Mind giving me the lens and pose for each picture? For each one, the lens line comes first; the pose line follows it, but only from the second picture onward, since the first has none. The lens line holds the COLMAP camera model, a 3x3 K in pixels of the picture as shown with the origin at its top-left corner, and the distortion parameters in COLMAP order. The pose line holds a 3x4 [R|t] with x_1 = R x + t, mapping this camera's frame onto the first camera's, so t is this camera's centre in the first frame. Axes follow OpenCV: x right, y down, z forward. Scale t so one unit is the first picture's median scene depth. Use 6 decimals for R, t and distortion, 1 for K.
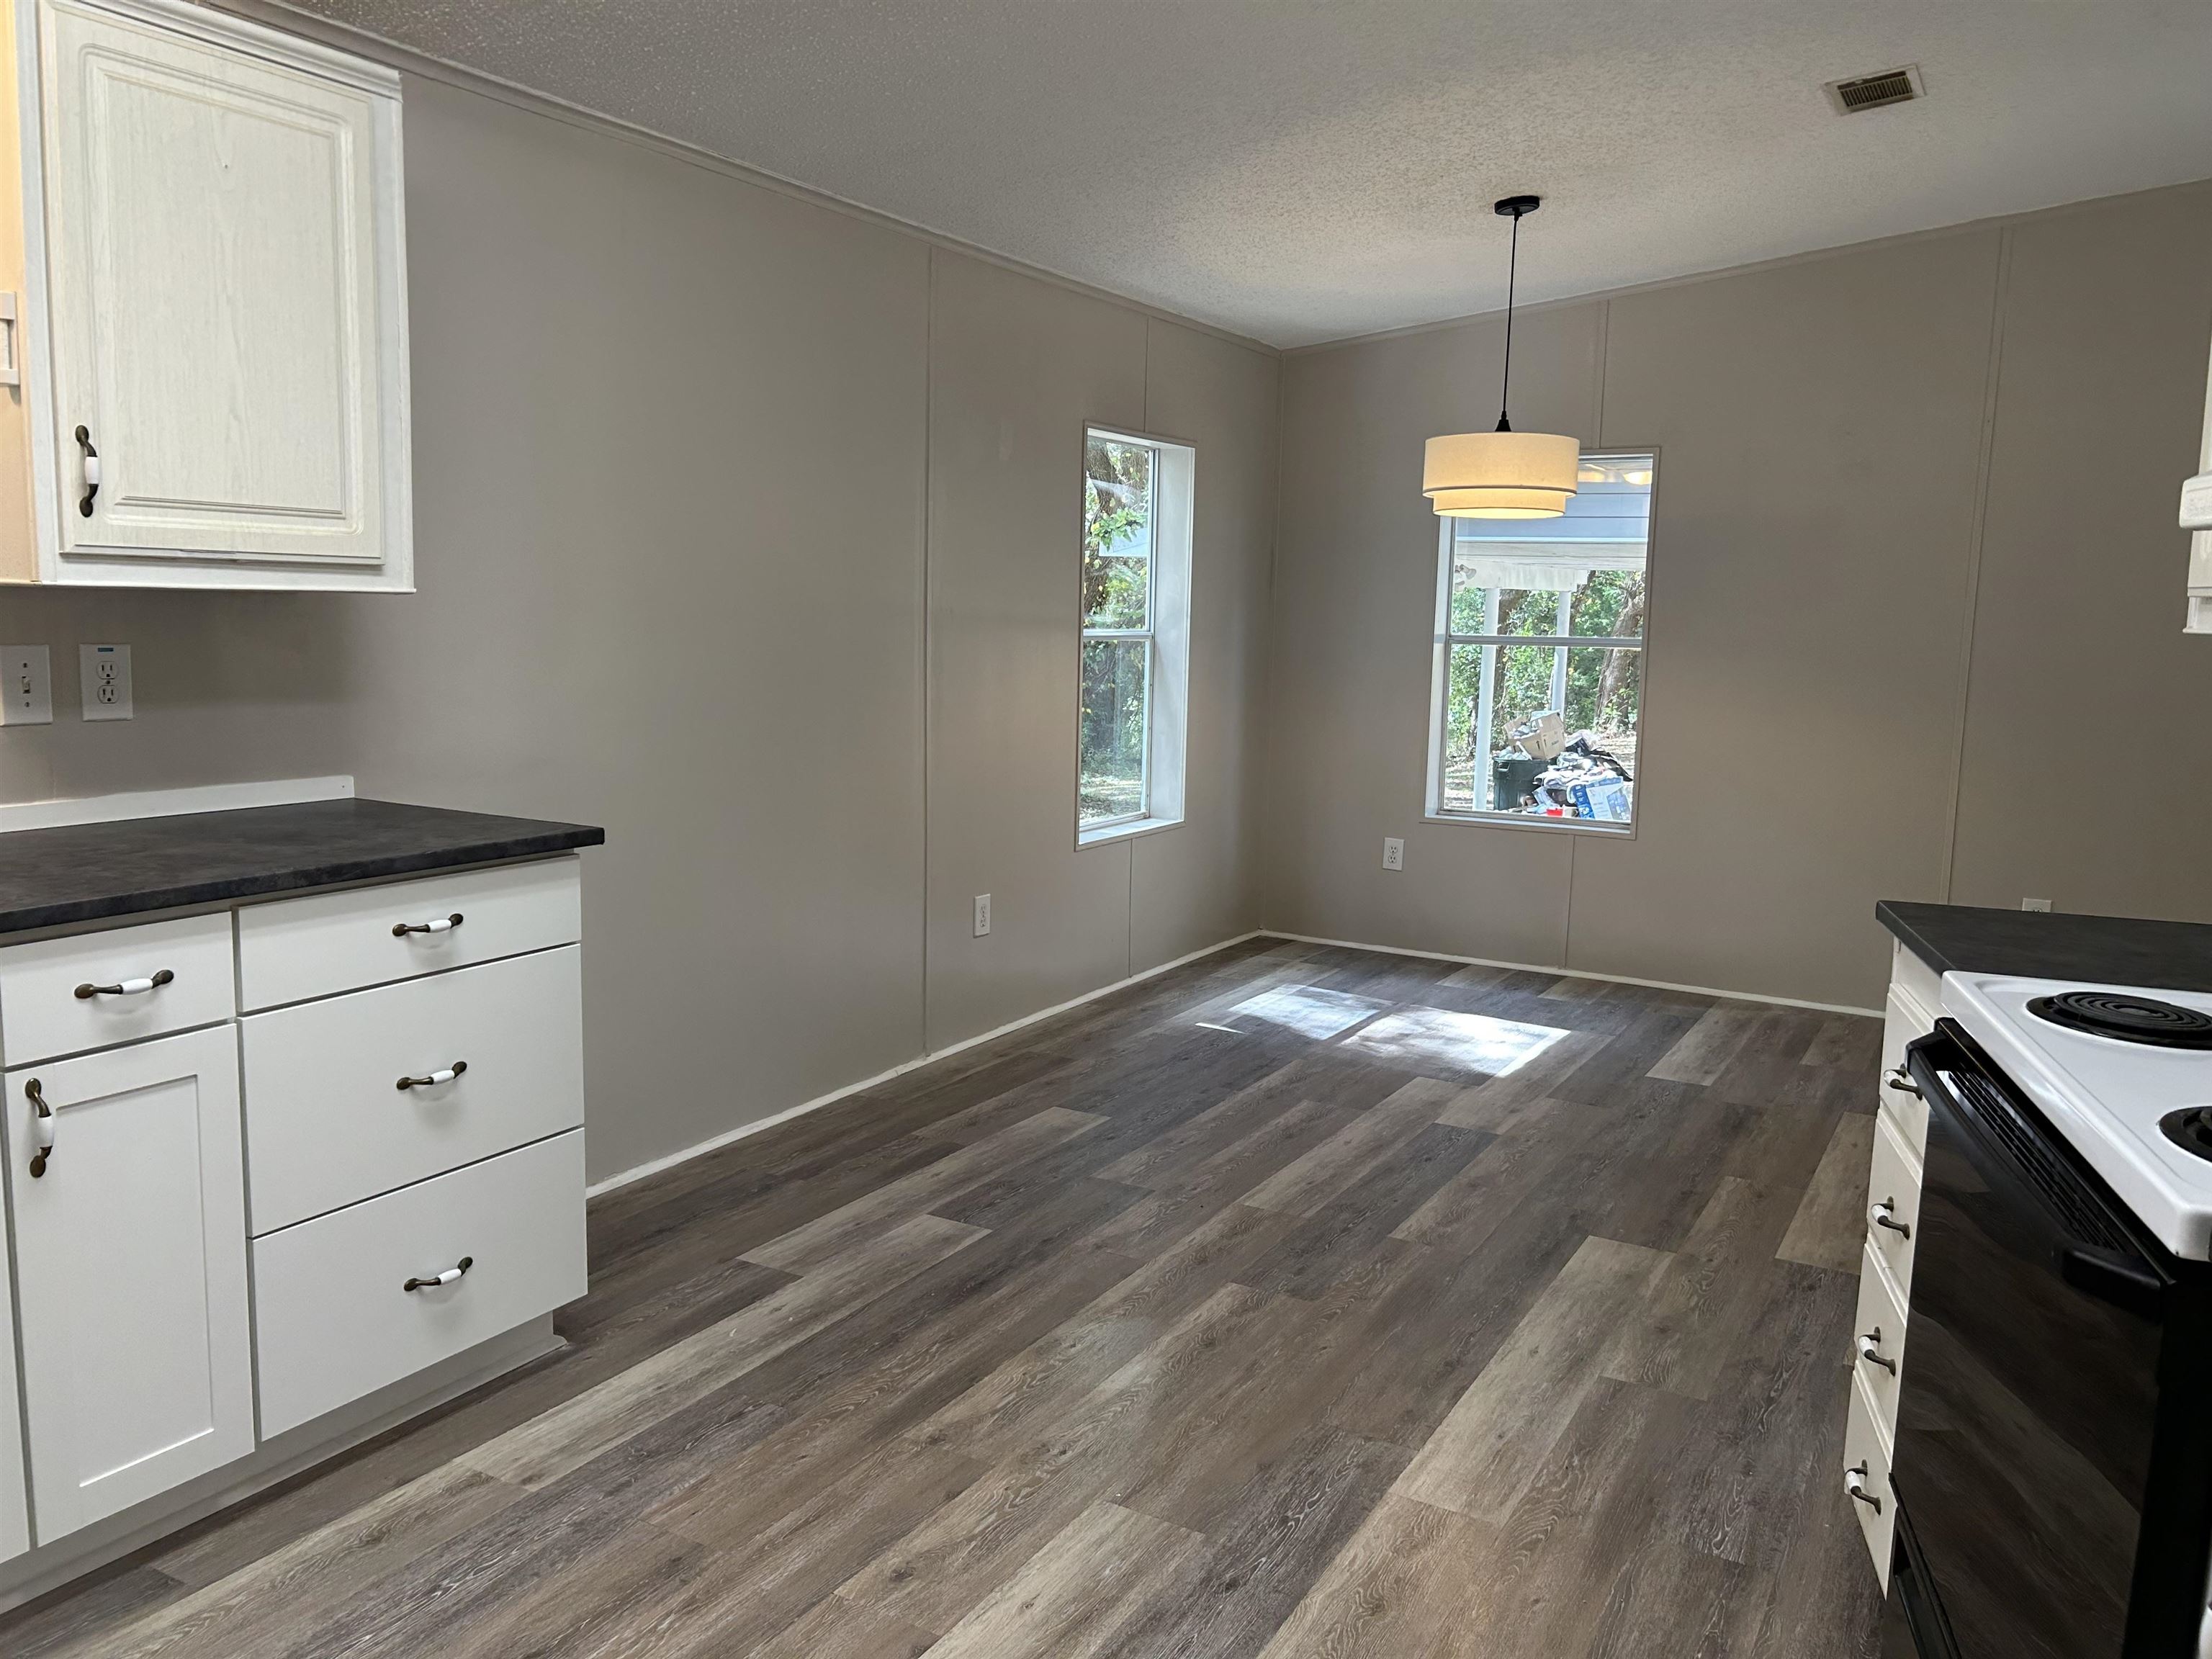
lens RADIAL K [[1680.0, 0, 1103.3], [0, 1680.0, 820.6], [0, 0, 1]] dist [0.042483, -0.015760]
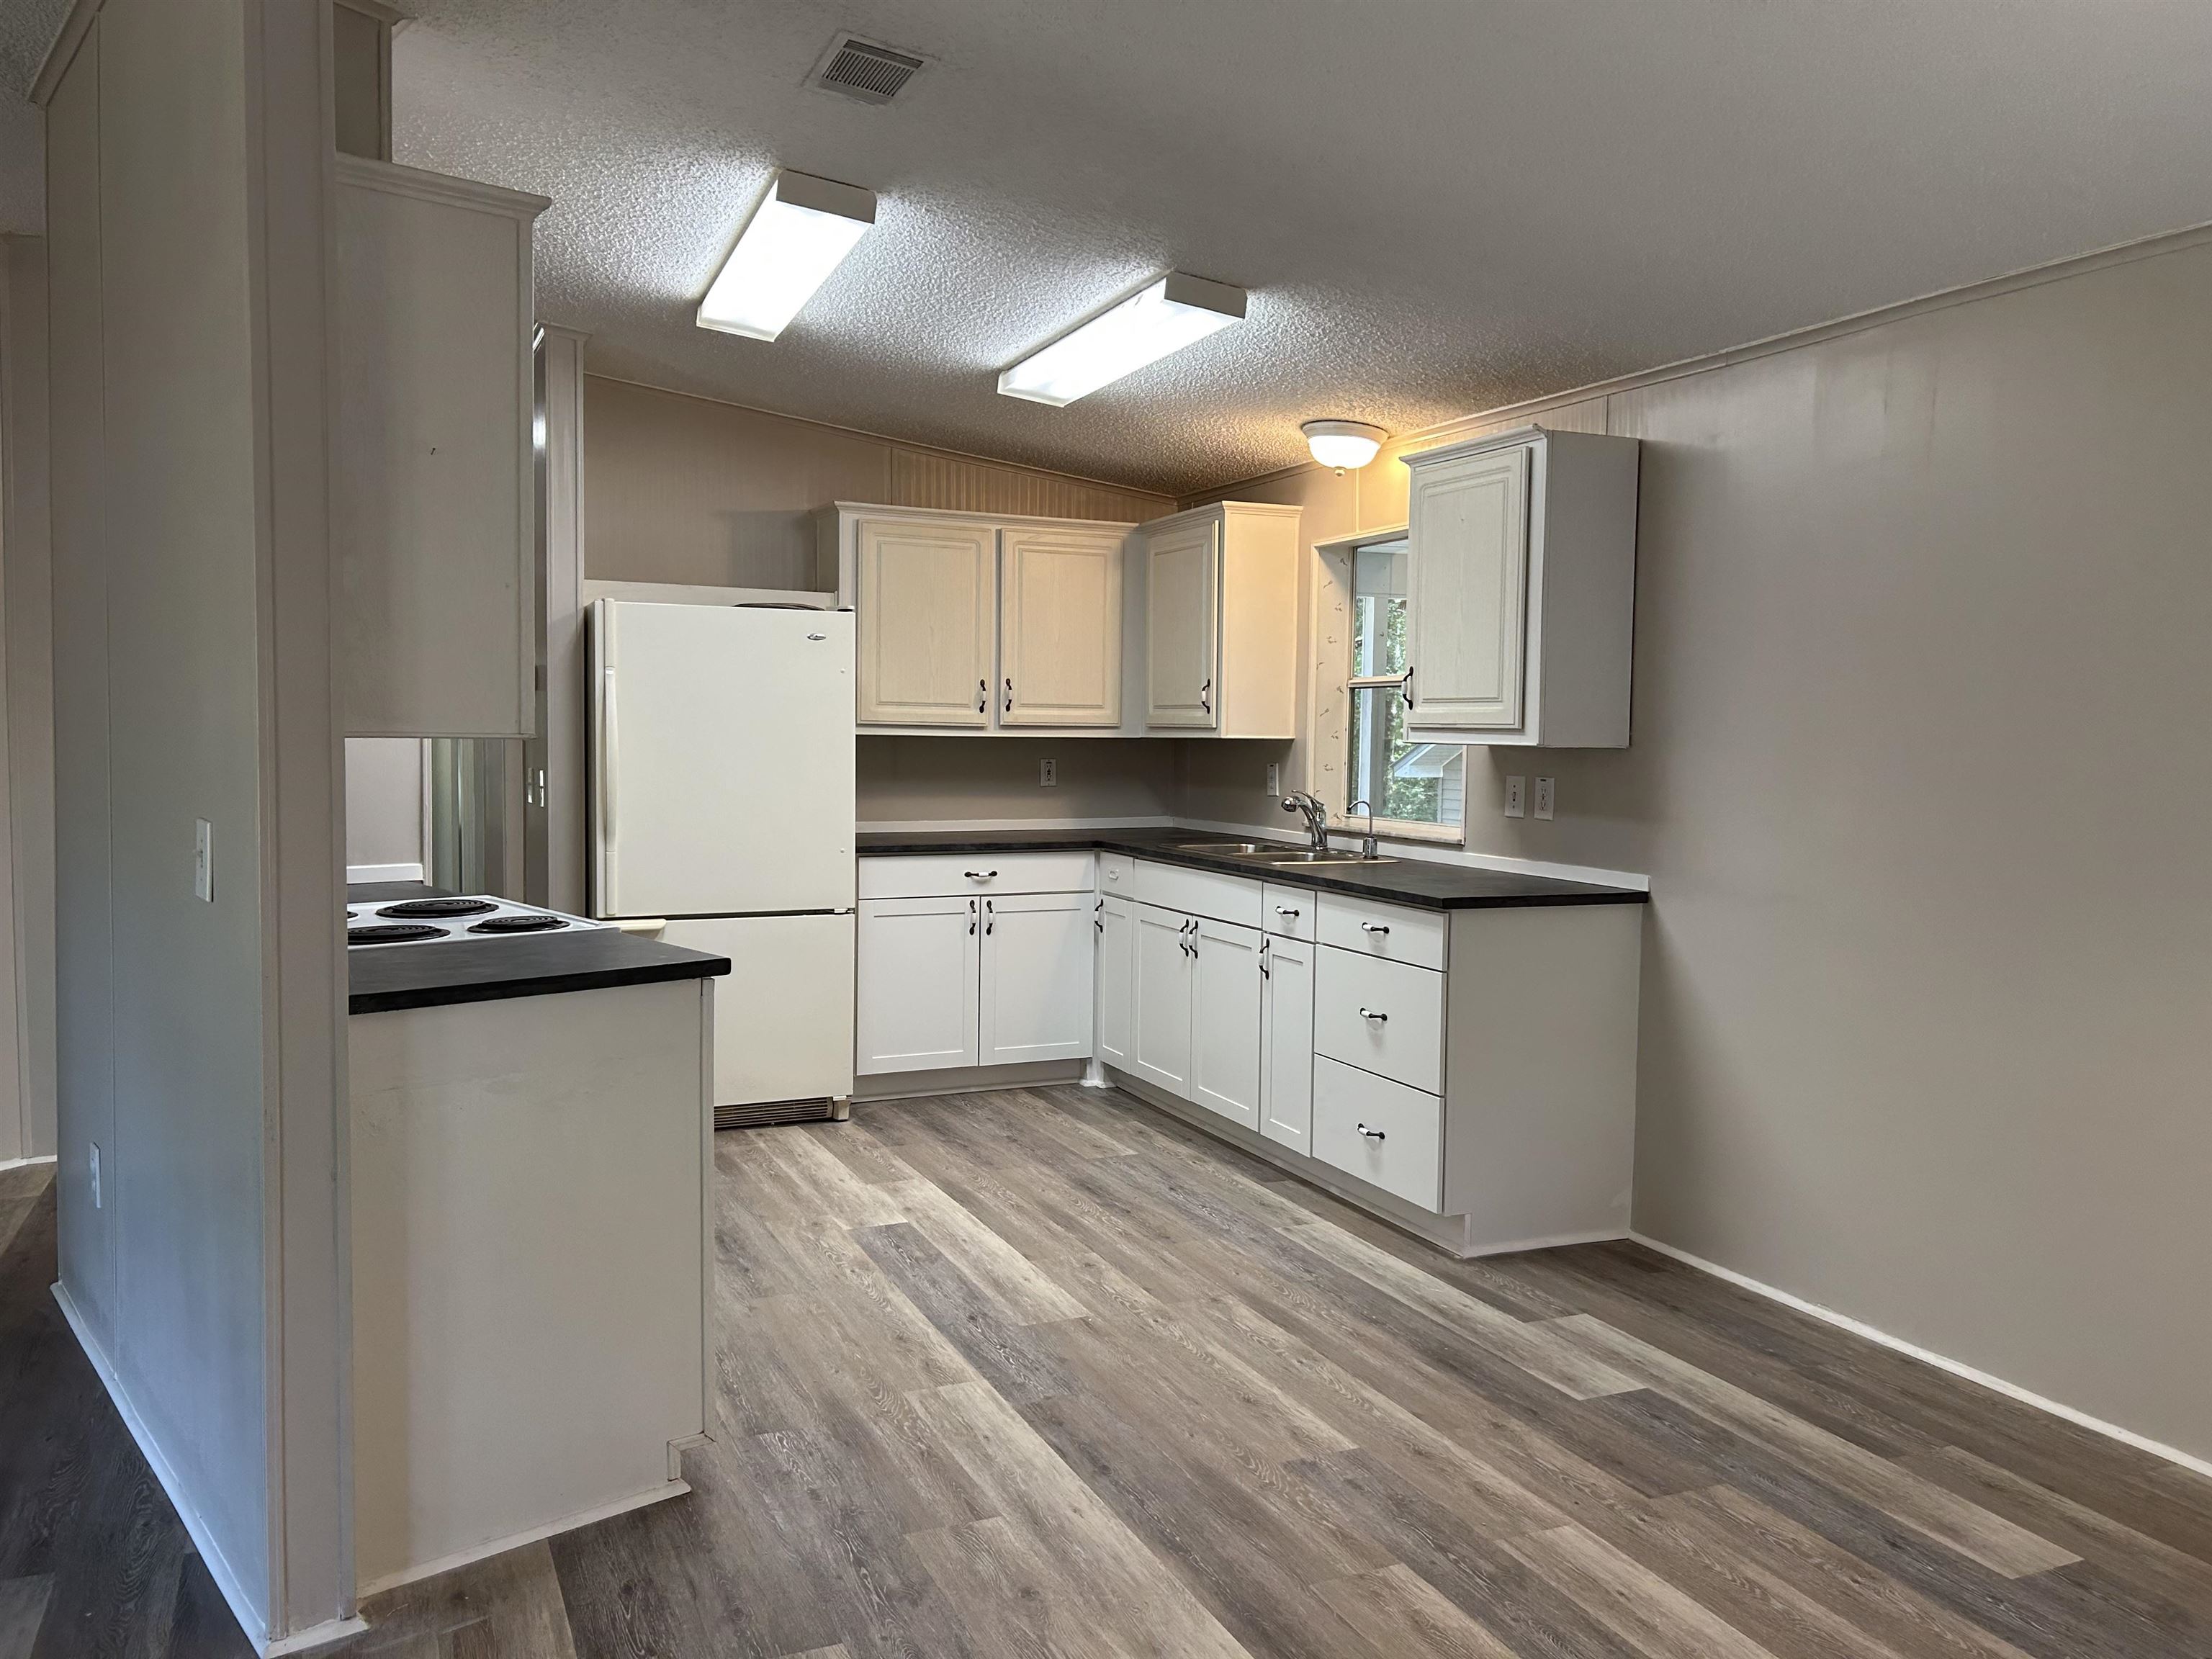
lens RADIAL K [[1680.0, 0, 1102.5], [0, 1680.0, 833.3], [0, 0, 1]] dist [0.042483, -0.015760]
pose [[-0.585178, 0.020107, -0.810656, 1.037199], [-0.136703, 0.982939, 0.123061, -0.185116], [0.799299, 0.182832, -0.572445, 1.526340]]
